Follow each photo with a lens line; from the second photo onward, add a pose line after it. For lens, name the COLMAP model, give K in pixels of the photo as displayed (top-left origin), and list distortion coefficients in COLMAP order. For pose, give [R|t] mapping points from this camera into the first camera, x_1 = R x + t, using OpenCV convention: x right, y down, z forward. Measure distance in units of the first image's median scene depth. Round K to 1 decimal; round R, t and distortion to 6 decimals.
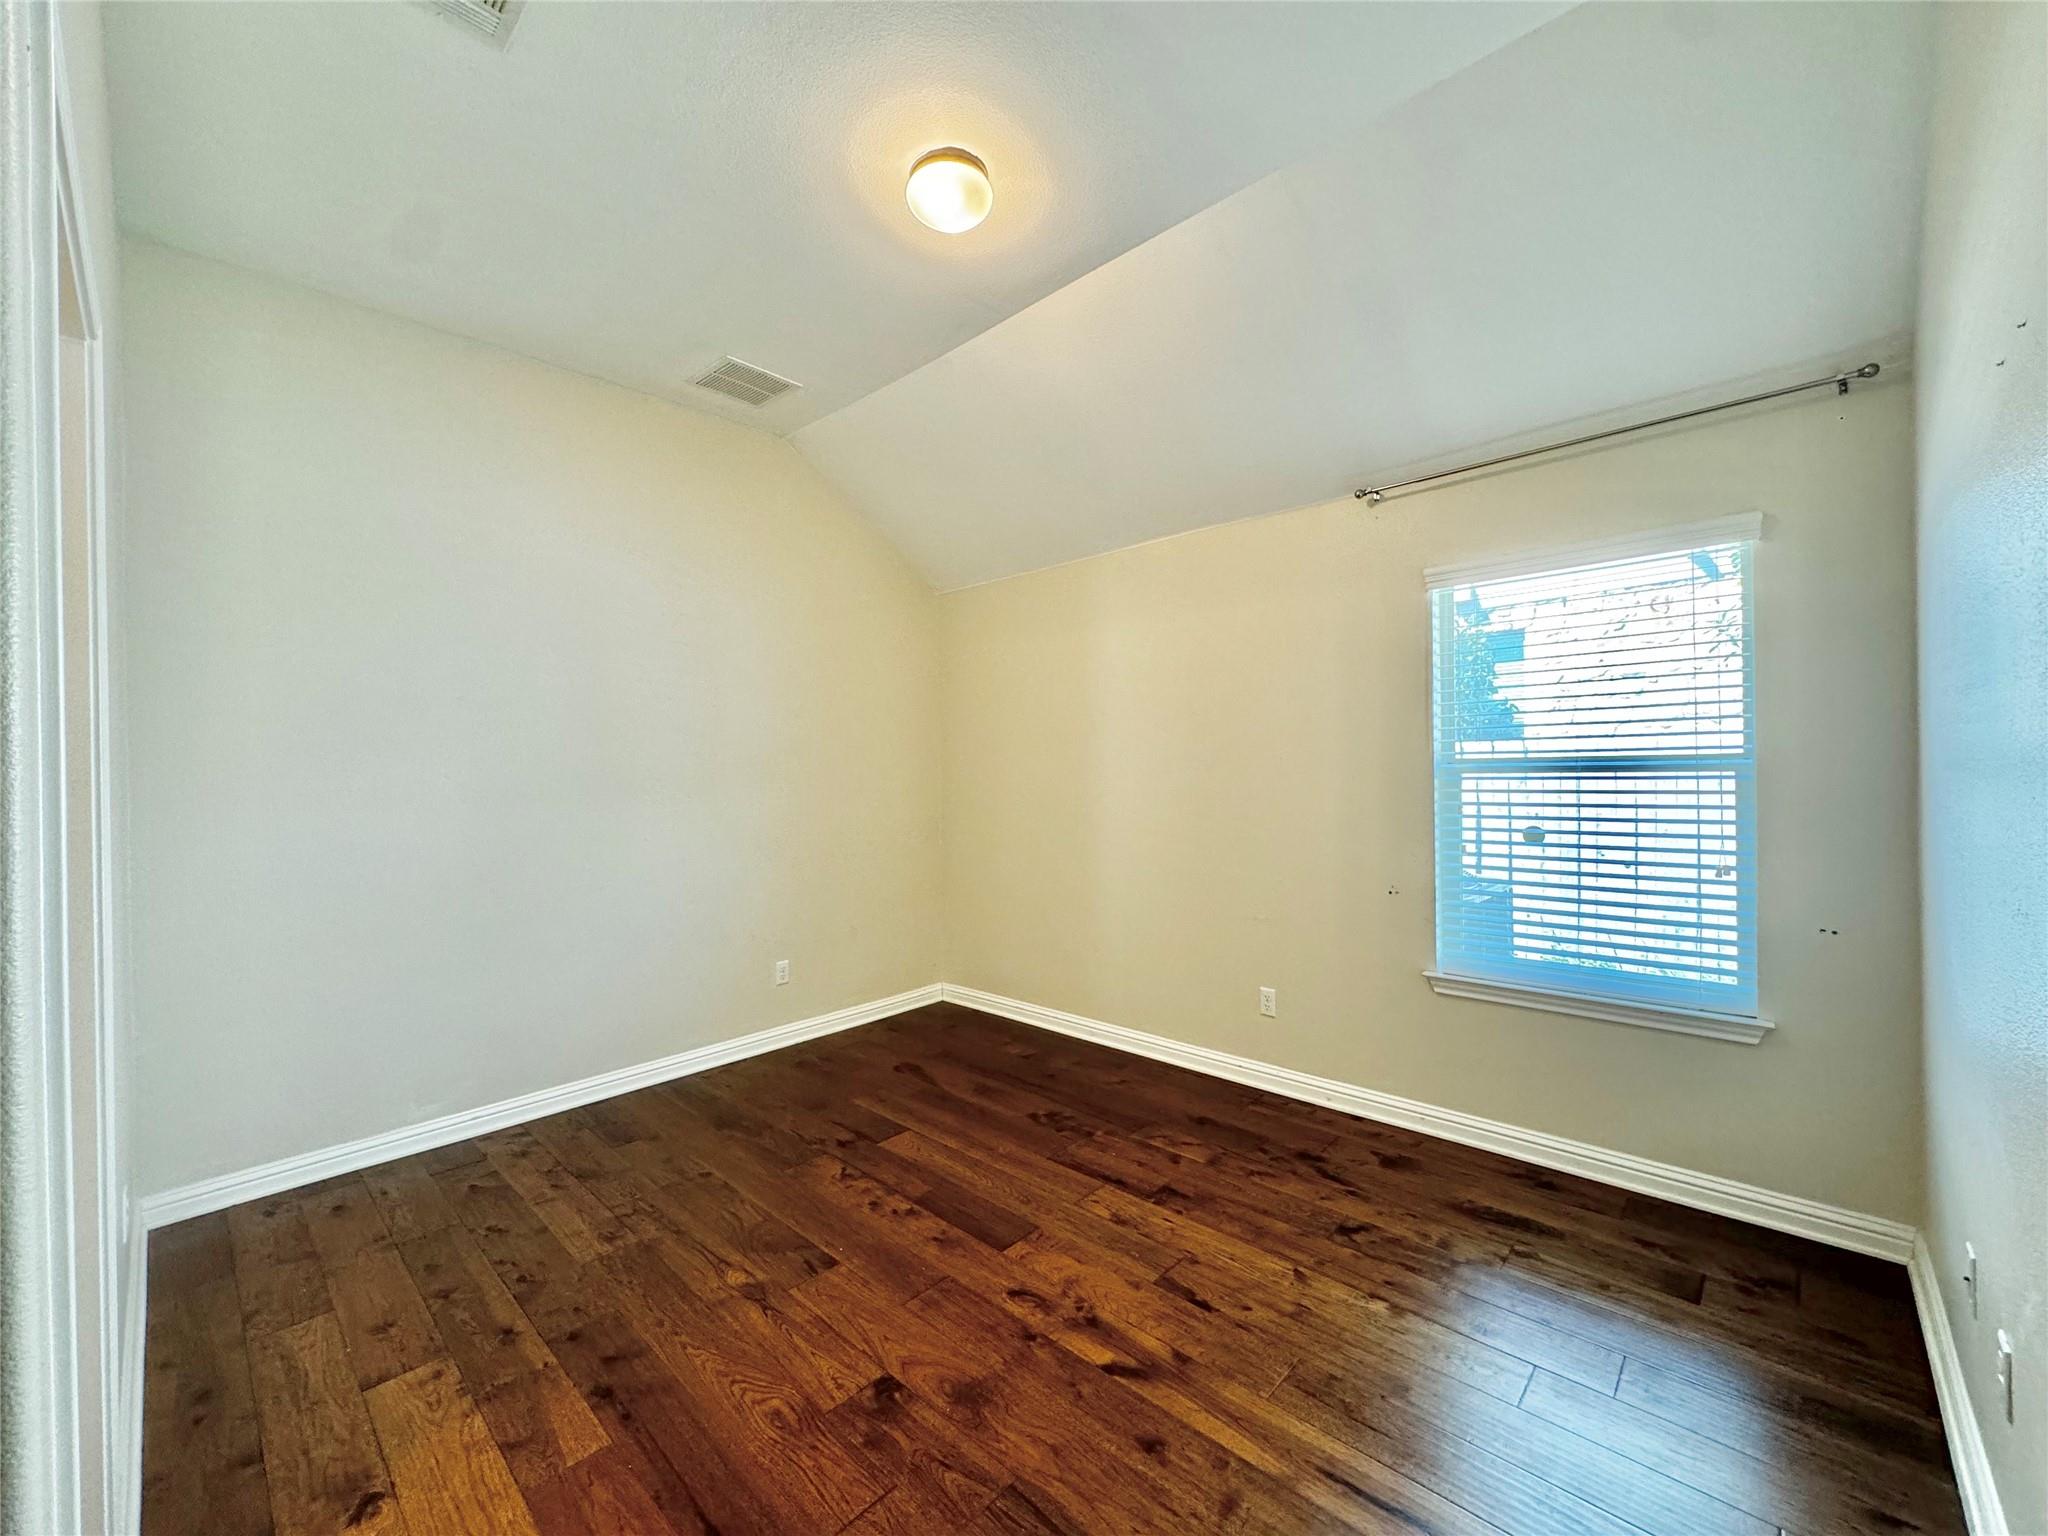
lens RADIAL K [[816.6, 0, 1022.6], [0, 816.6, 766.6], [0, 0, 1]] dist [-0.003695, 0.000015]
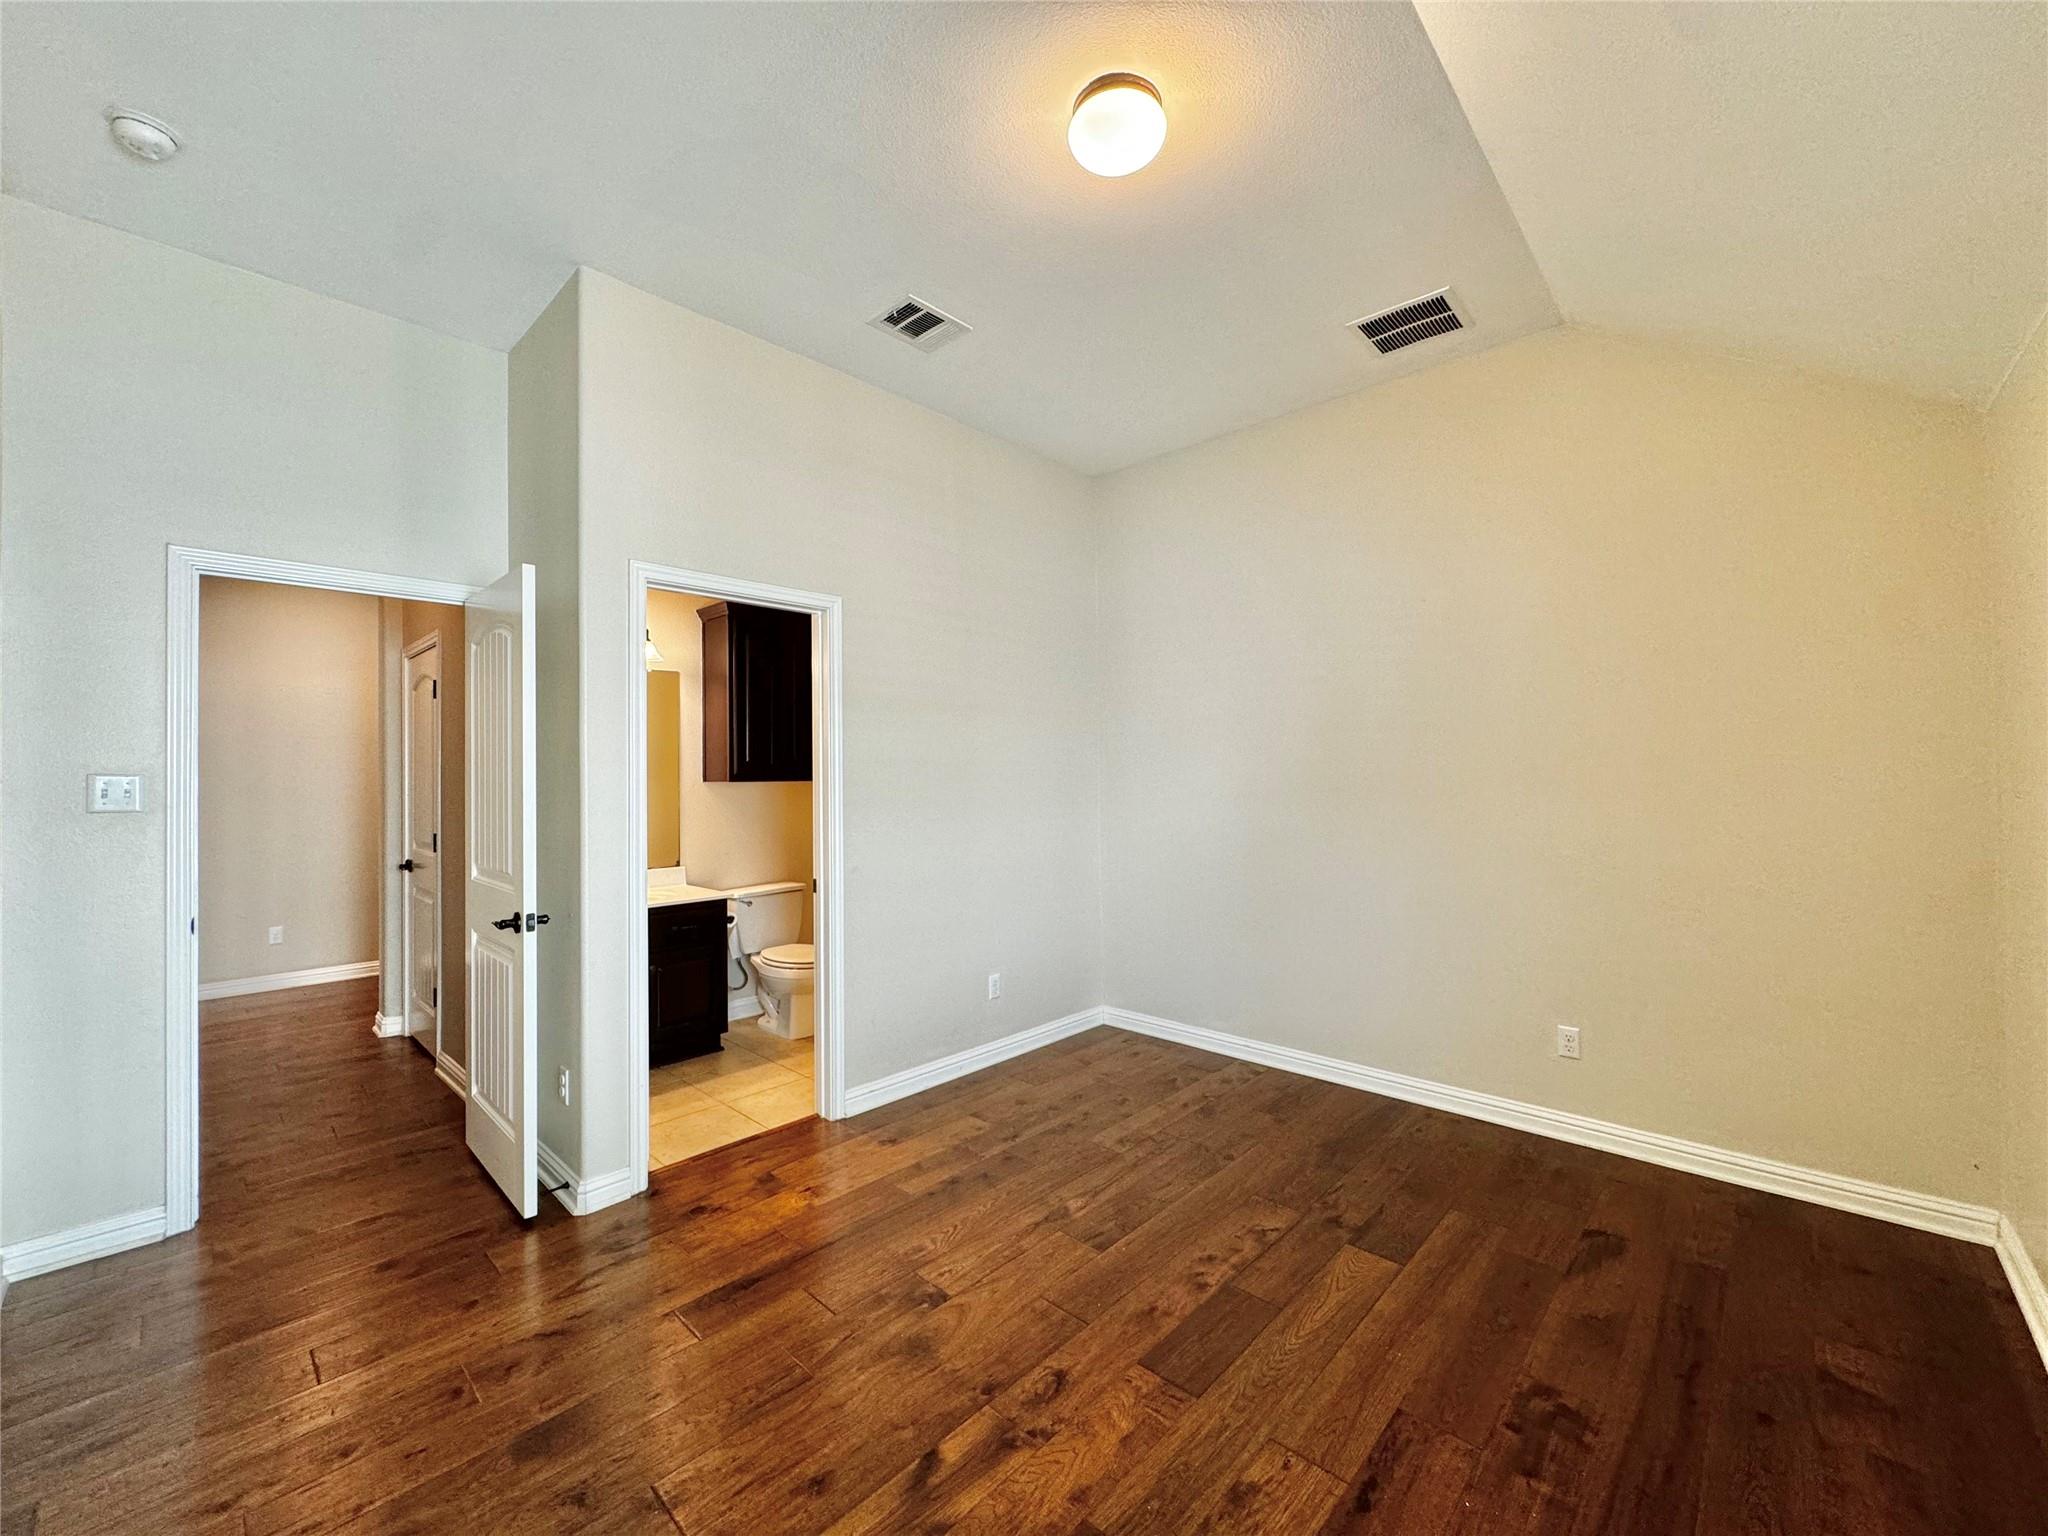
lens RADIAL K [[816.6, 0, 1022.6], [0, 816.6, 766.6], [0, 0, 1]] dist [-0.003695, 0.000015]
pose [[-0.000594, 0.006046, -0.999982, 0.717859], [0.009277, 0.999939, 0.006040, -0.015060], [0.999957, -0.009273, -0.000650, 0.800269]]
